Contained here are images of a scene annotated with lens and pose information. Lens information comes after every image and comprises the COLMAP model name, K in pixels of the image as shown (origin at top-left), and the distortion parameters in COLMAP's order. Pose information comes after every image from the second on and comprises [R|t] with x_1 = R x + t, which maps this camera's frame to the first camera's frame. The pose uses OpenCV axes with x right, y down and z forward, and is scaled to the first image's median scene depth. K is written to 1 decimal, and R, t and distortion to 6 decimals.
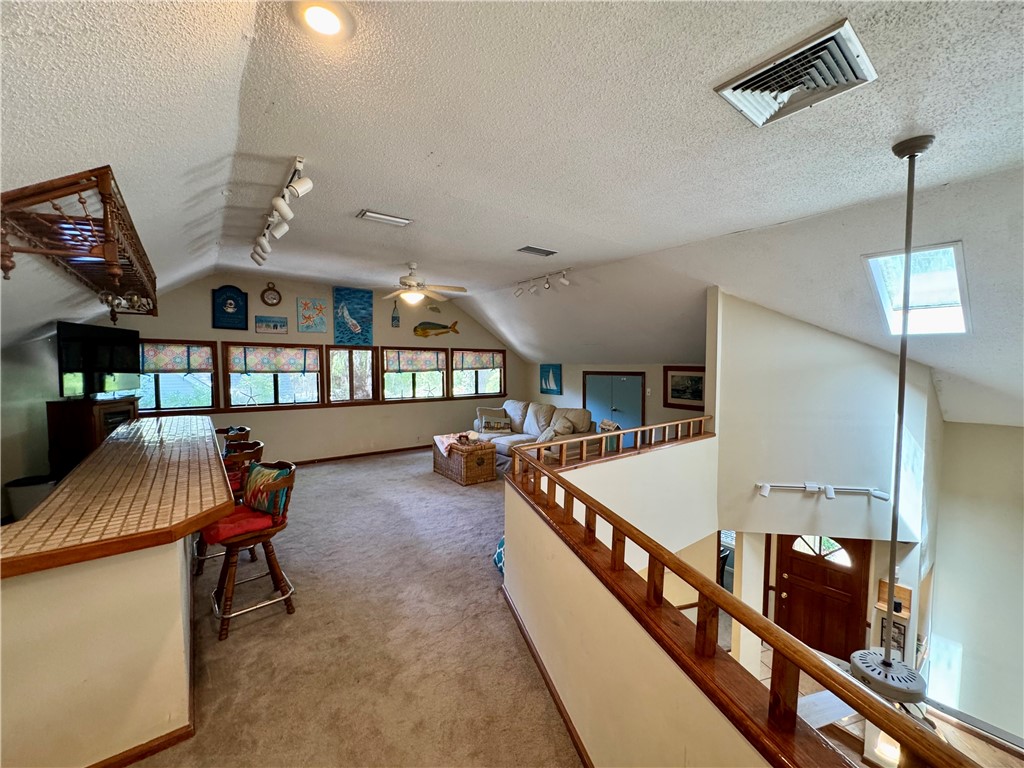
lens RADIAL K [[414.7, 0, 506.6], [0, 414.7, 386.7], [0, 0, 1]] dist [-0.000667, -0.001088]
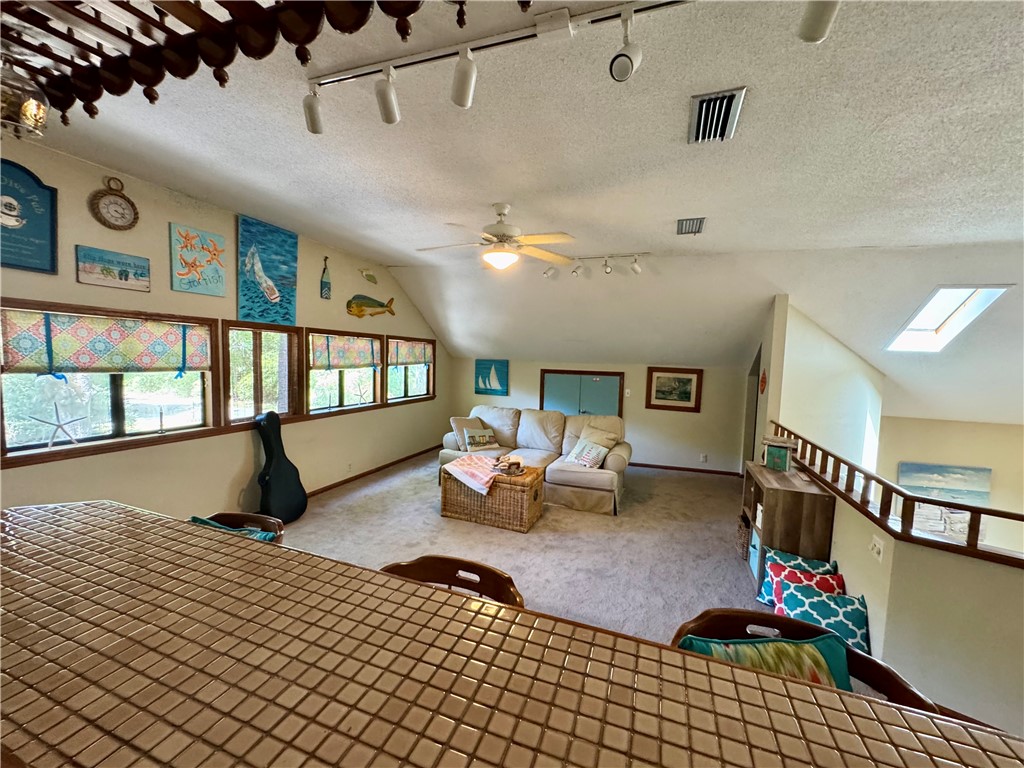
lens RADIAL K [[414.7, 0, 511.6], [0, 414.7, 386.6], [0, 0, 1]] dist [-0.000667, -0.001088]
pose [[0.839072, -0.013245, 0.543859, -0.404919], [-0.002017, 0.999621, 0.027457, -0.027644], [-0.544017, -0.024135, 0.838727, 0.325844]]
